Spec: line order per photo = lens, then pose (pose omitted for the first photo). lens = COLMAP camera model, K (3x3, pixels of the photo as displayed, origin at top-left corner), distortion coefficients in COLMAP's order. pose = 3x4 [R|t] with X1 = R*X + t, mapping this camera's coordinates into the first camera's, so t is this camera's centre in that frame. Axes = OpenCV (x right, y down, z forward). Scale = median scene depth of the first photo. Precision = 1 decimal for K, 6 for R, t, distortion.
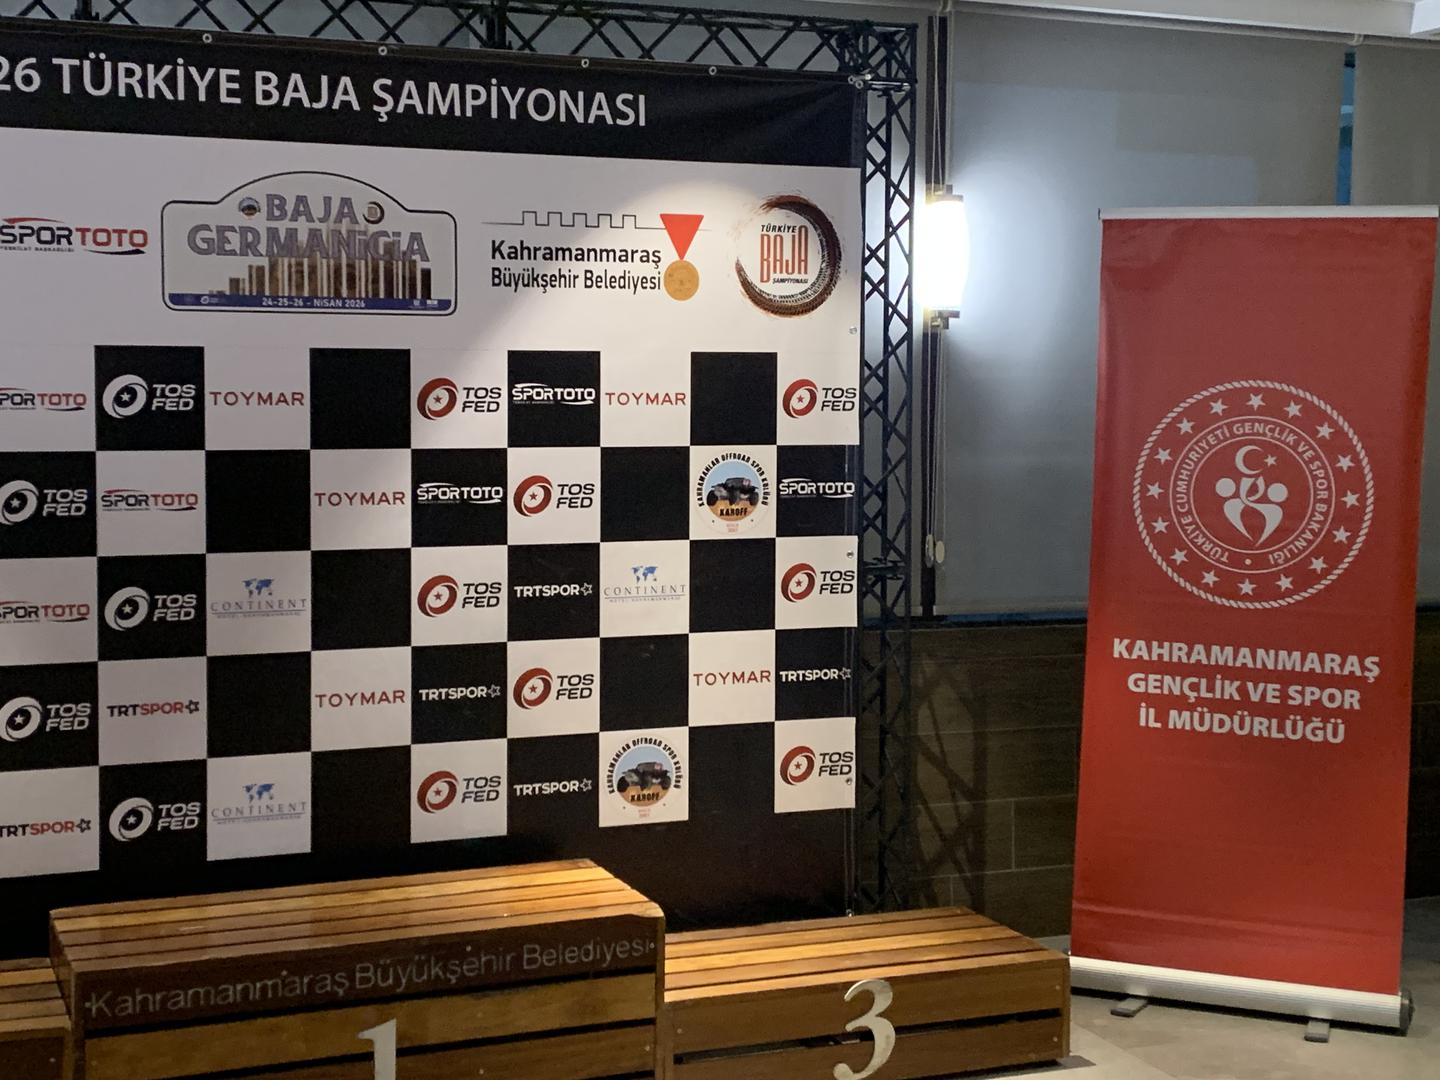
lens RADIAL K [[2093.0, 0, 677.0], [0, 2093.0, 518.1], [0, 0, 1]] dist [0.102942, 0.000000]
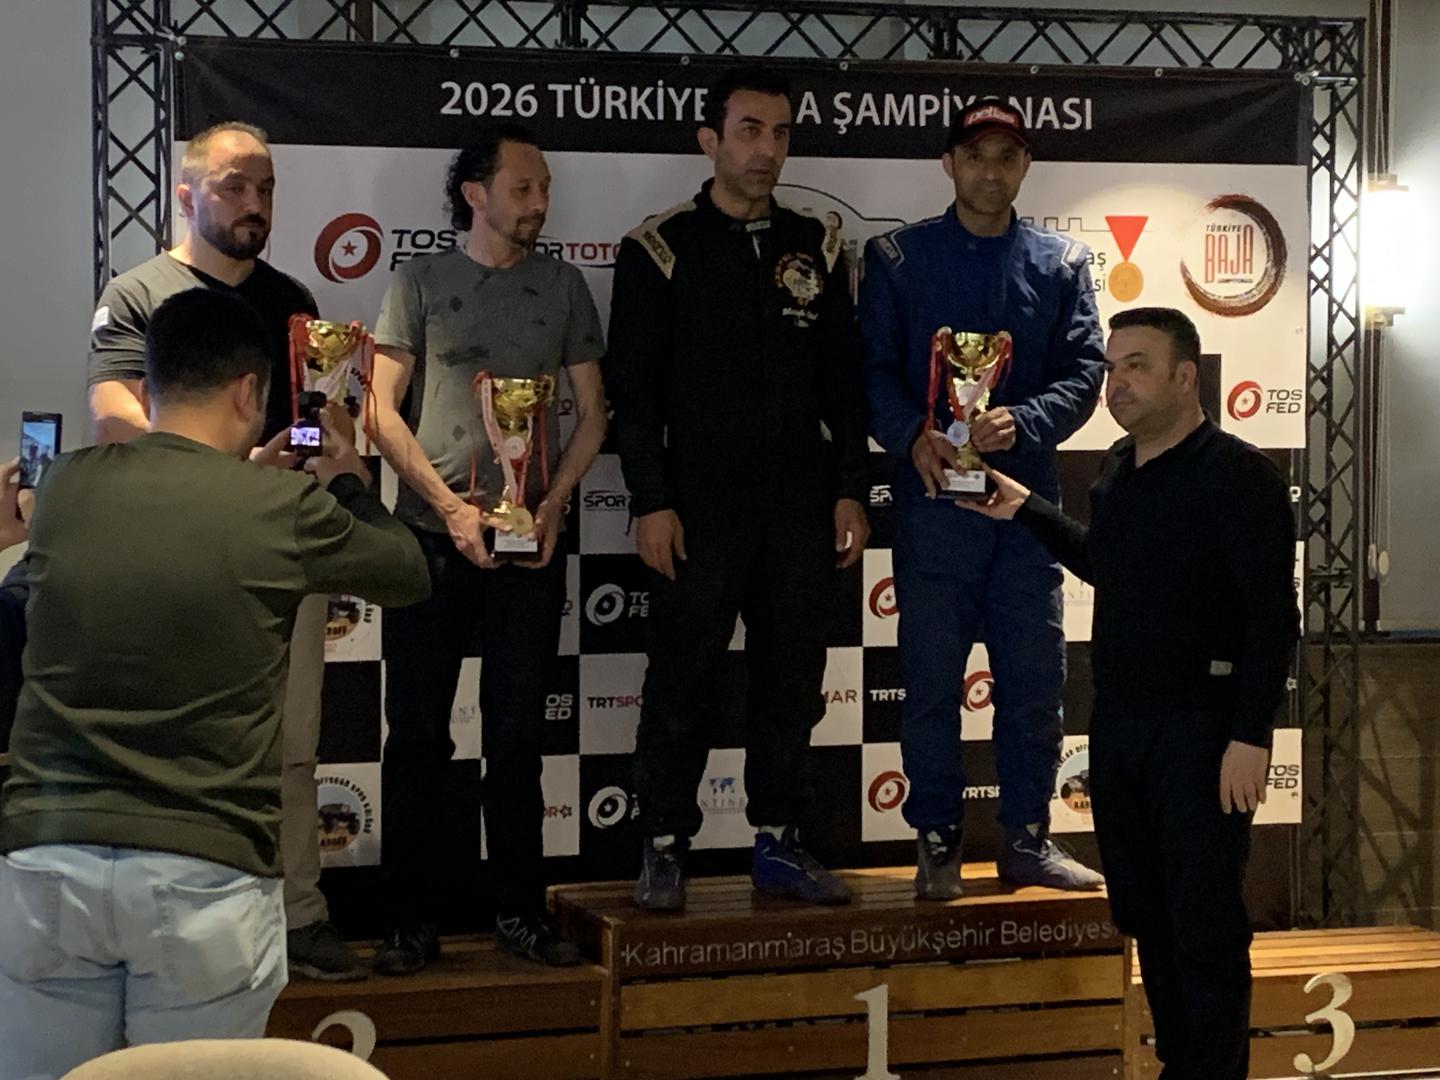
lens RADIAL K [[3348.4, 0, 630.7], [0, 3348.4, 503.0], [0, 0, 1]] dist [0.109947, 0.000000]
pose [[0.997836, 0.000269, -0.065756, -0.128799], [-0.001759, 0.999743, -0.022613, 0.027826], [0.065733, 0.022680, 0.997579, -0.606714]]
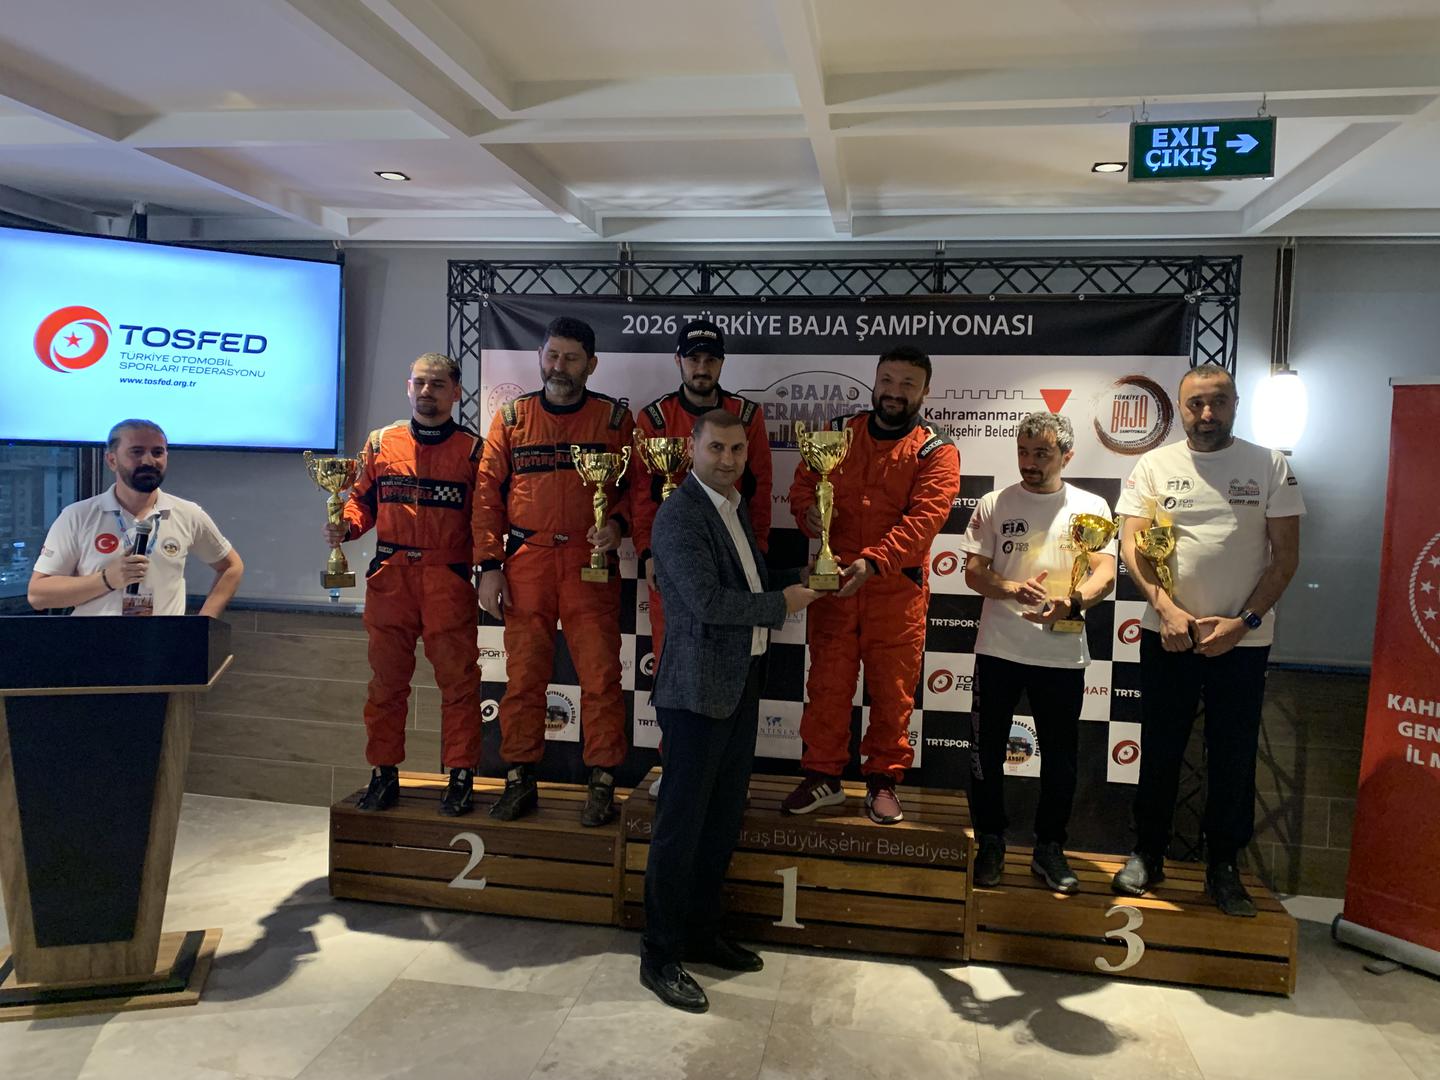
lens RADIAL K [[1112.0, 0, 705.5], [0, 1112.0, 530.4], [0, 0, 1]] dist [0.027493, -0.013517]
pose [[0.849008, 0.045739, -0.526396, 0.225789], [-0.056931, 0.998365, -0.005074, -0.020944], [0.525304, 0.034276, 0.850224, 0.160123]]
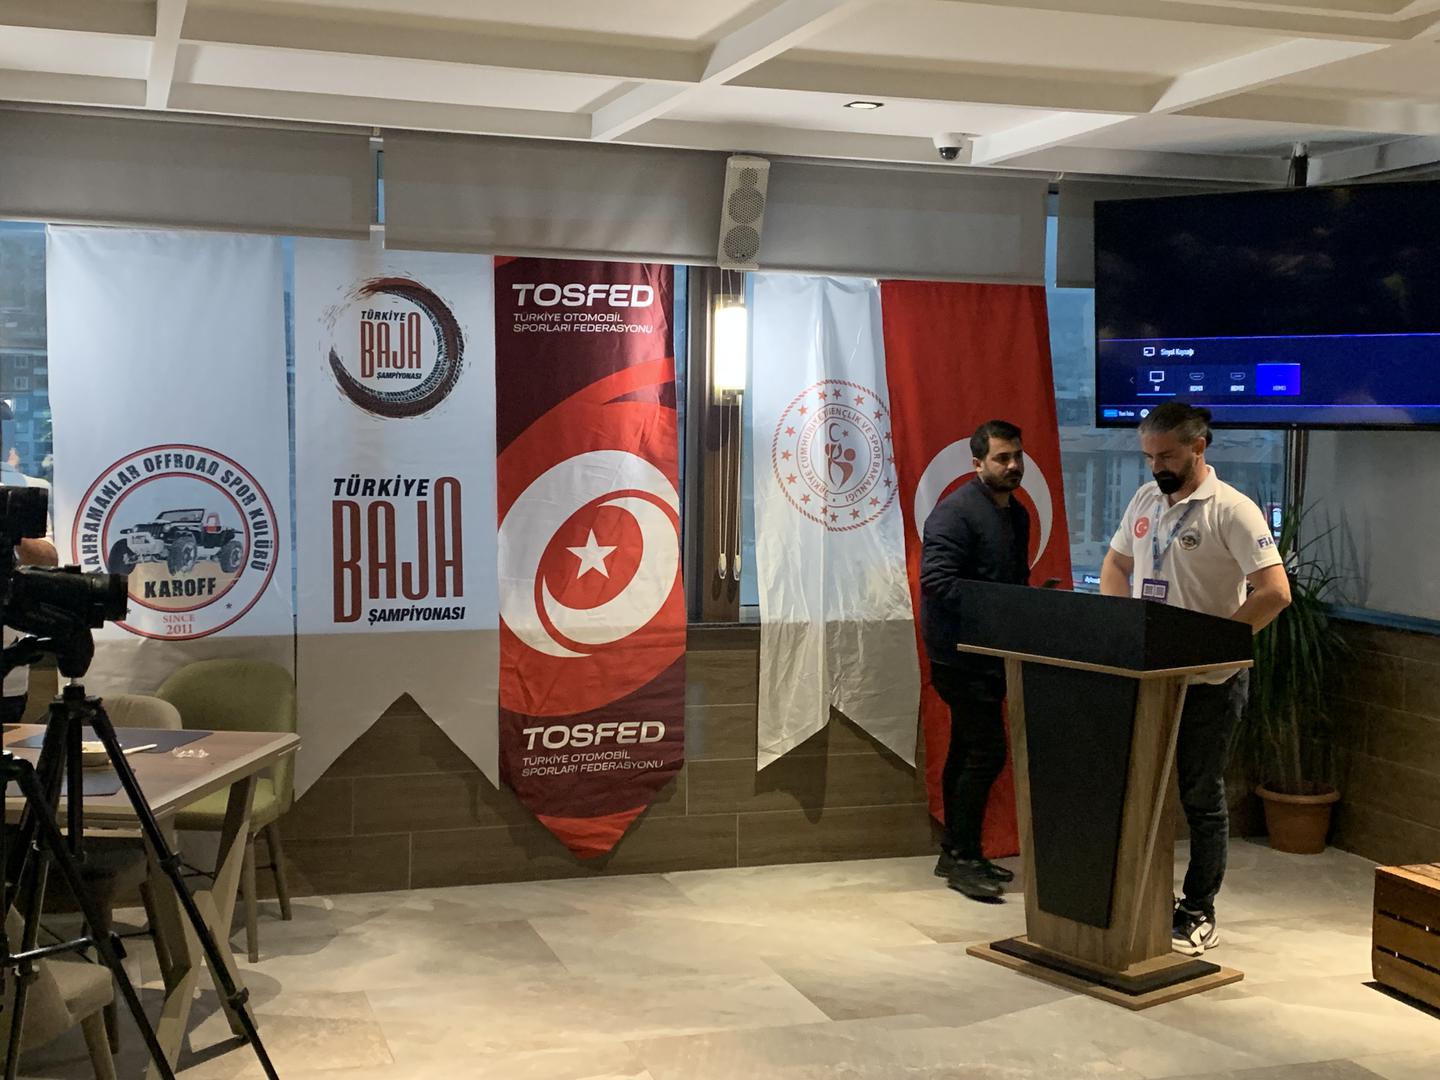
lens RADIAL K [[1836.5, 0, 728.5], [0, 1836.5, 522.9], [0, 0, 1]] dist [0.069471, 0.000000]
pose [[-0.026755, 0.046268, -0.998571, 0.675996], [-0.082396, 0.995427, 0.048330, -0.030746], [0.996241, 0.083571, -0.022820, 0.346677]]
